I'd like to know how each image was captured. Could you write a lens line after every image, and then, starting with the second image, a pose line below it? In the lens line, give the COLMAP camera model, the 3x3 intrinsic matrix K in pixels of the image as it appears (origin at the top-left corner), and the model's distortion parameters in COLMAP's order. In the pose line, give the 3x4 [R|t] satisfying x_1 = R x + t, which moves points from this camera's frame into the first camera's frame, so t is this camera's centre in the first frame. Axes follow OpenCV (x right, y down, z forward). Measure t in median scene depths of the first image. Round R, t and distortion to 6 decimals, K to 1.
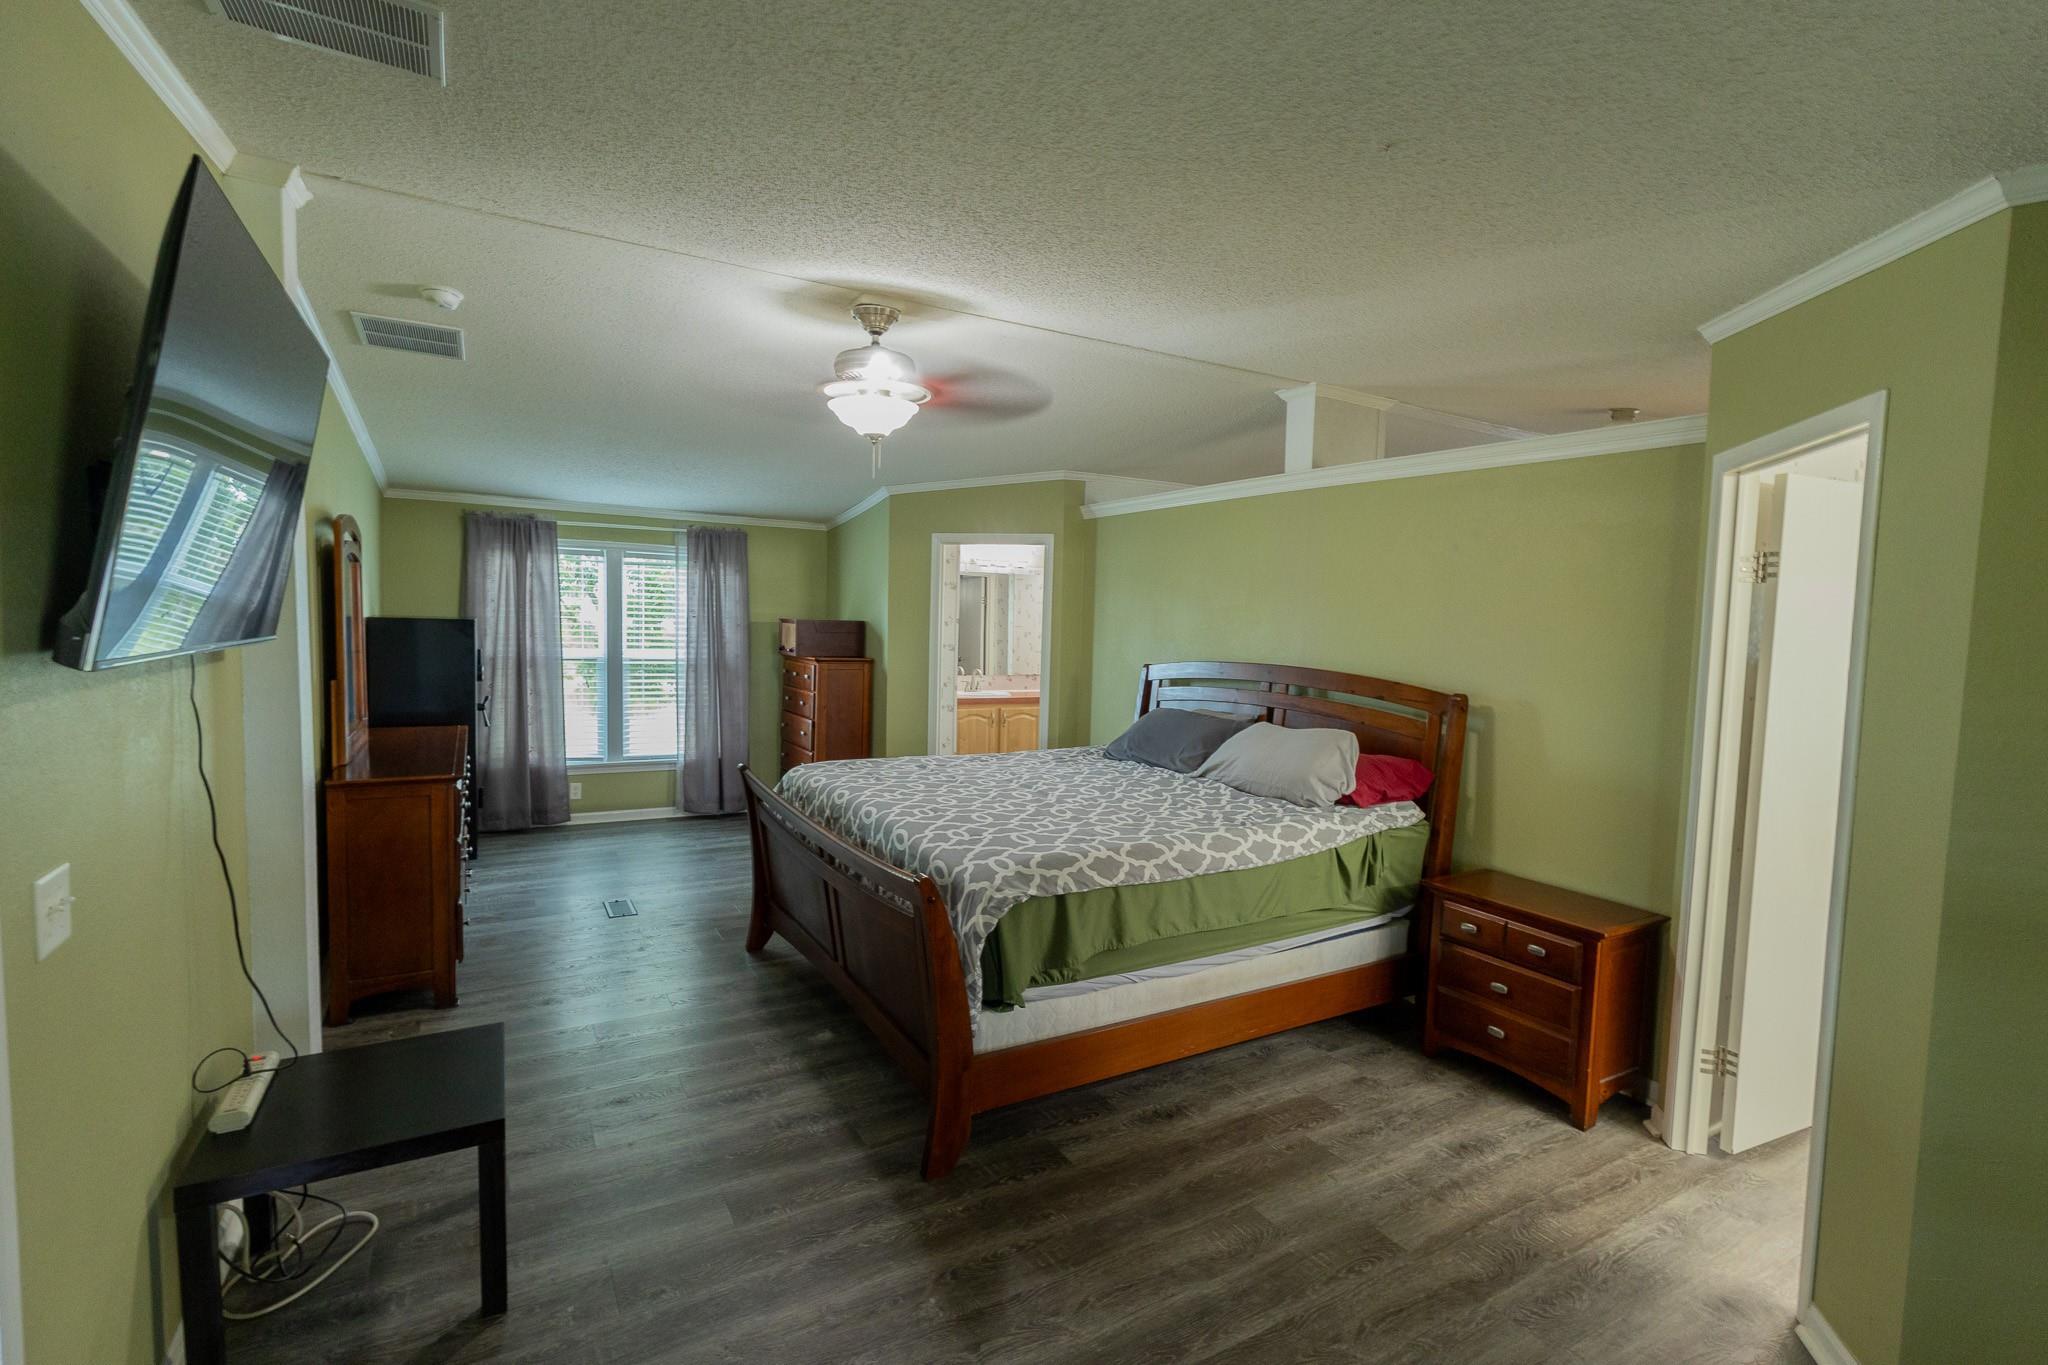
lens RADIAL K [[934.6, 0, 1030.0], [0, 934.6, 678.0], [0, 0, 1]] dist [-0.000898, 0.000626]
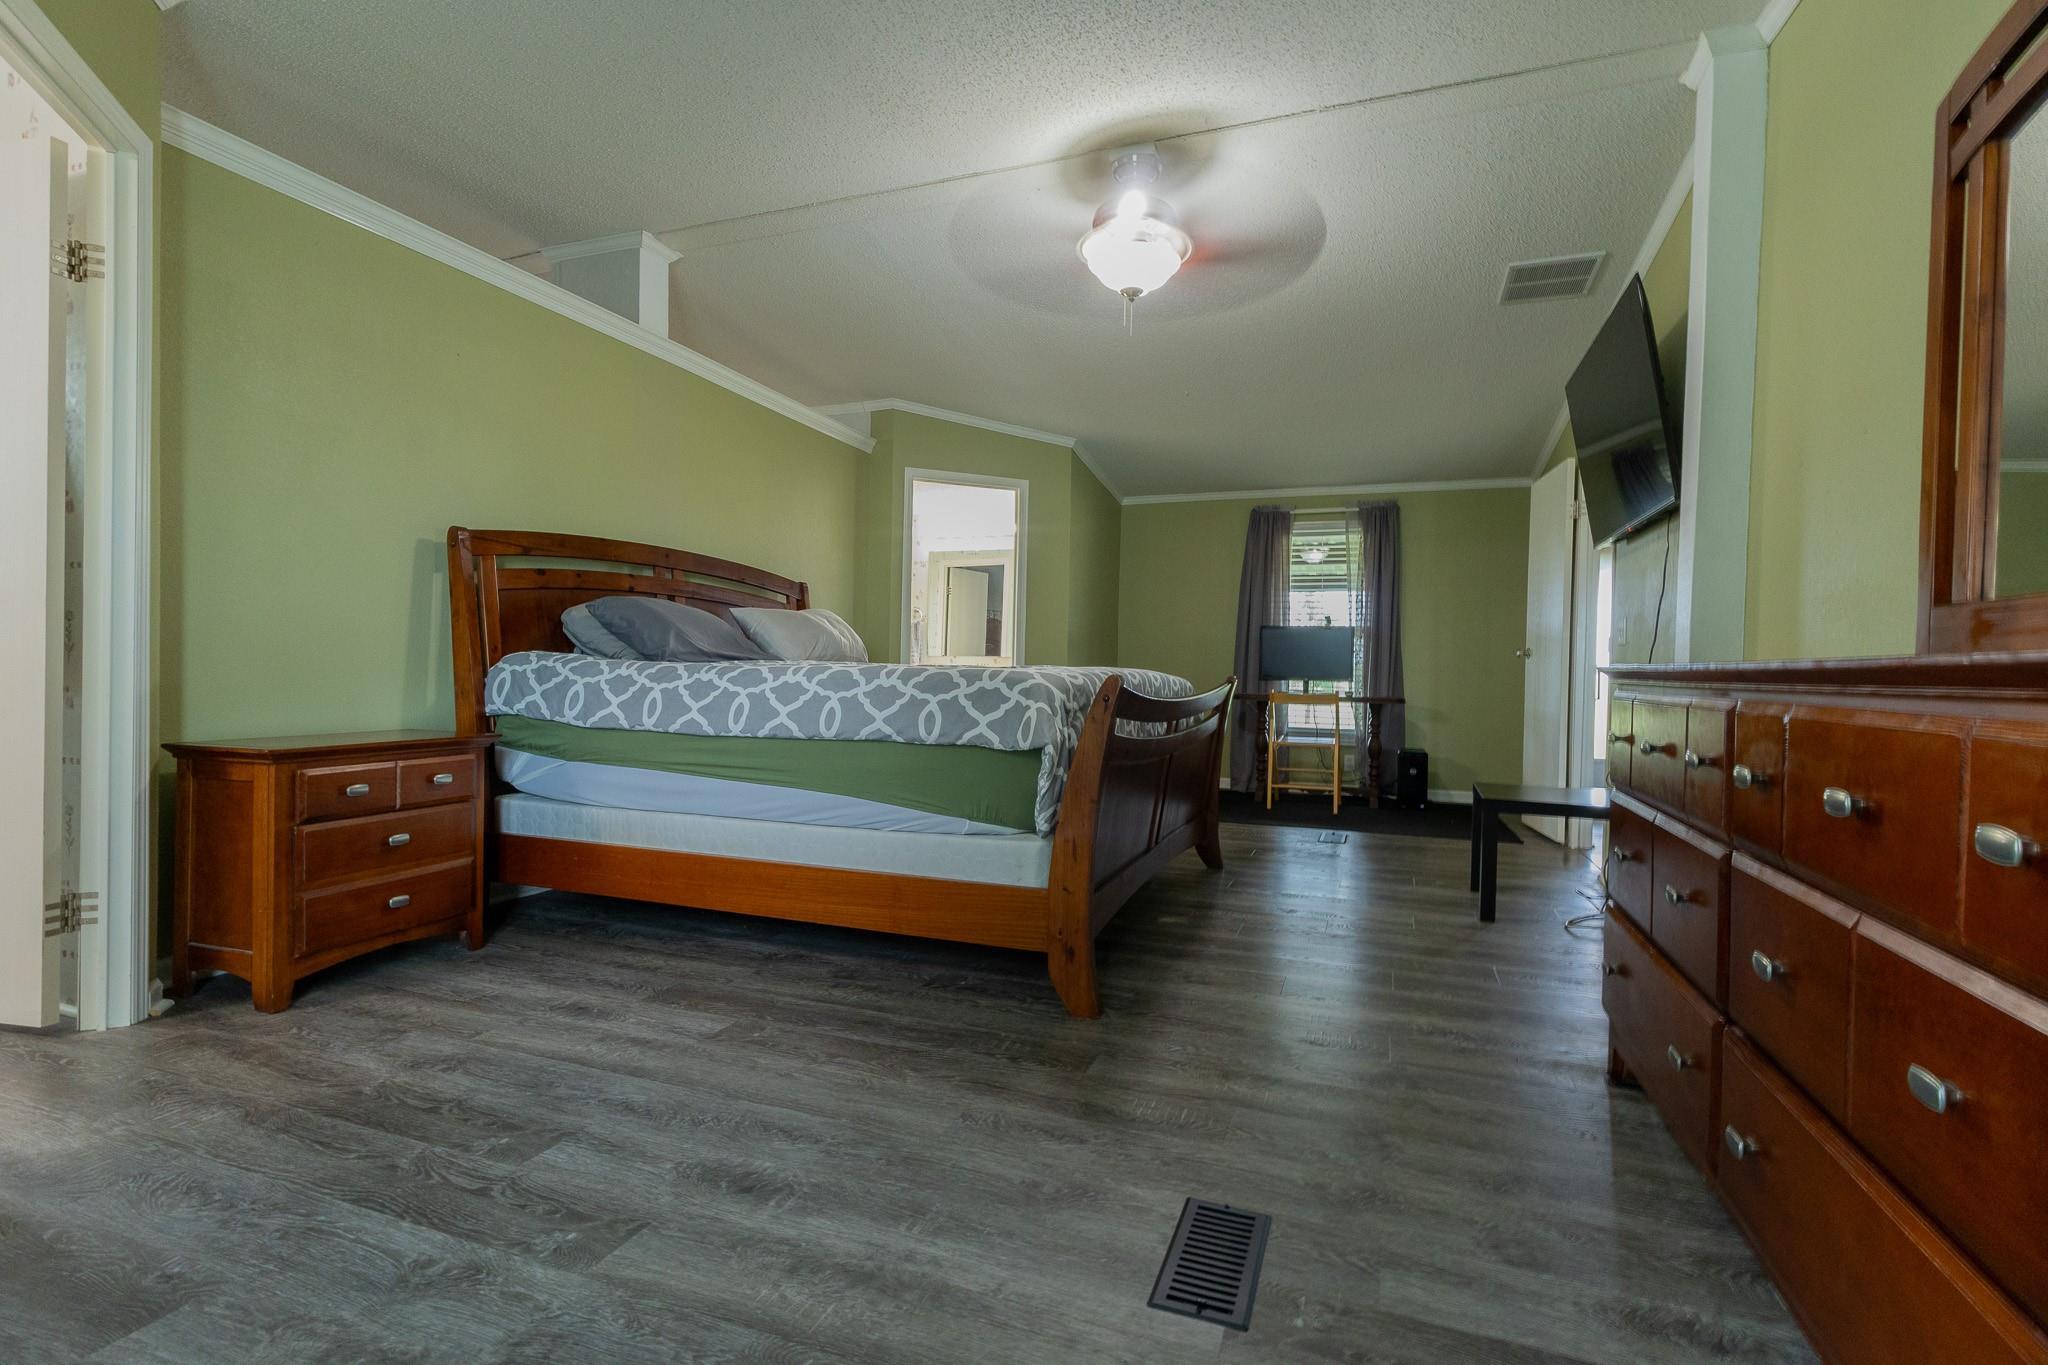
lens RADIAL K [[934.6, 0, 1030.0], [0, 934.6, 678.0], [0, 0, 1]] dist [-0.000898, 0.000626]
pose [[-0.627964, -0.057567, 0.776111, -0.812151], [0.008041, 0.996727, 0.080436, 0.052748], [-0.778201, 0.056752, -0.625446, 1.598041]]
